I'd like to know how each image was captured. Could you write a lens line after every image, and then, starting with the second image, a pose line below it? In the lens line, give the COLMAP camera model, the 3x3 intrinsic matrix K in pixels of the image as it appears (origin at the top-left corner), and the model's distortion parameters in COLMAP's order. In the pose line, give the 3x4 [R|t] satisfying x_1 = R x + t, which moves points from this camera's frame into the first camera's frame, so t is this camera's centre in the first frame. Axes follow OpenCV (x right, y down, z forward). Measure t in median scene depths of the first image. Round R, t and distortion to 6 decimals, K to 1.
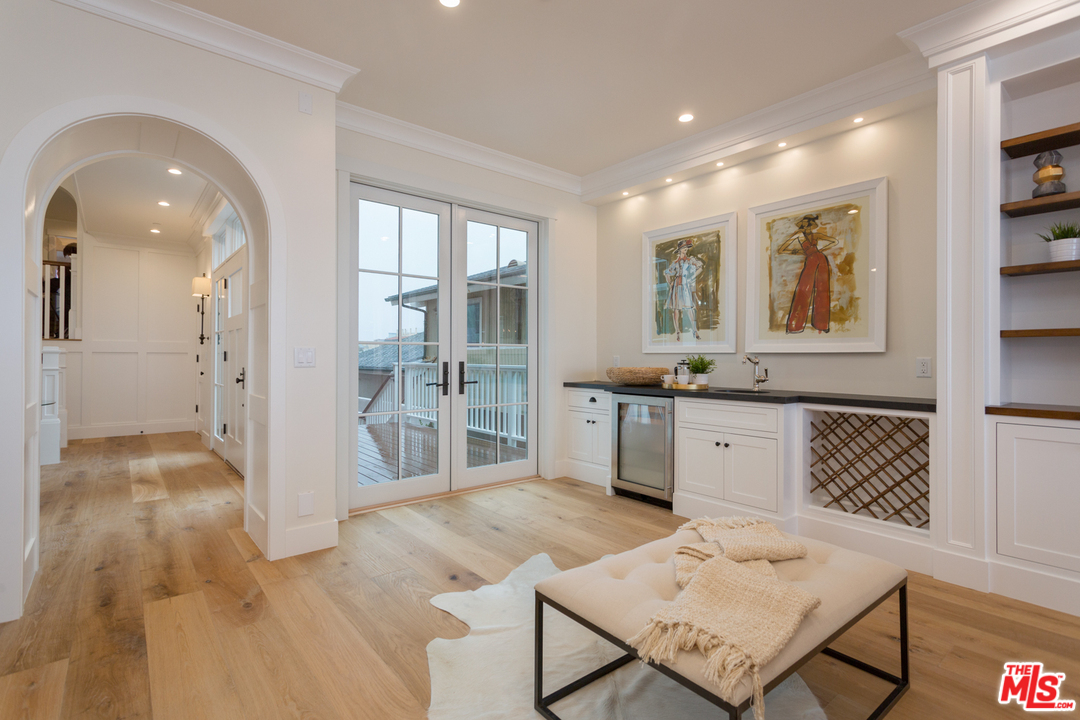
lens RADIAL K [[511.7, 0, 531.2], [0, 511.7, 357.0], [0, 0, 1]] dist [0.001644, 0.001418]
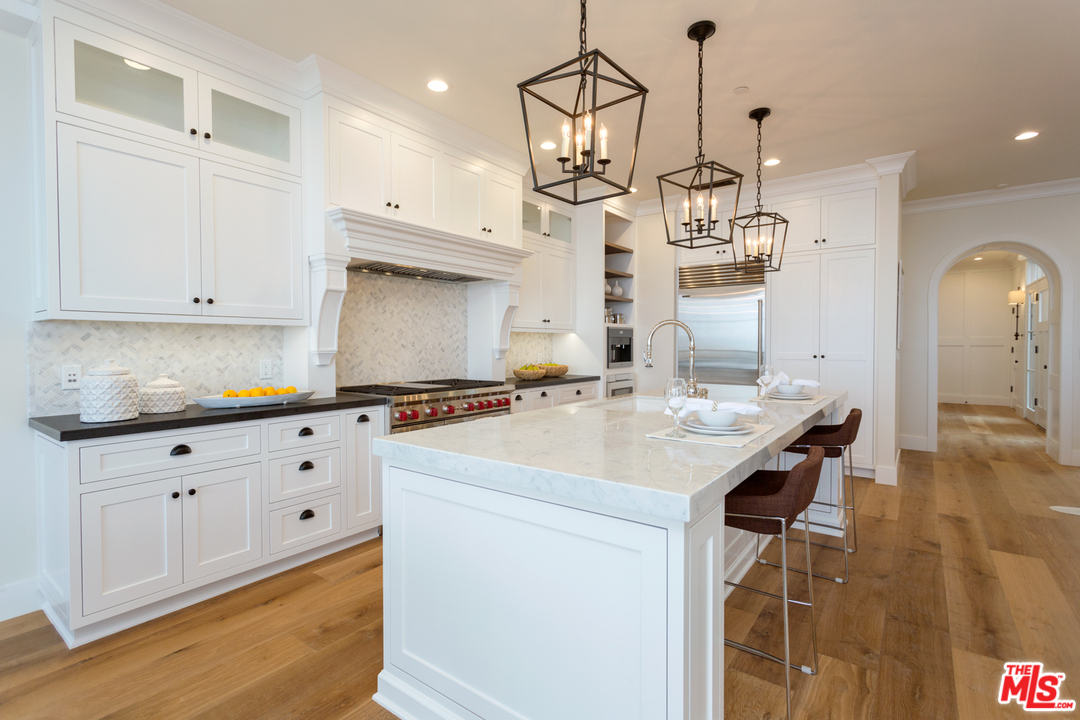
lens RADIAL K [[511.7, 0, 533.7], [0, 511.7, 352.9], [0, 0, 1]] dist [0.001644, 0.001418]
pose [[0.243837, 0.010108, -0.969764, 0.497209], [0.006461, 0.999907, 0.012046, -0.020745], [0.969795, -0.009203, 0.243749, -0.782345]]
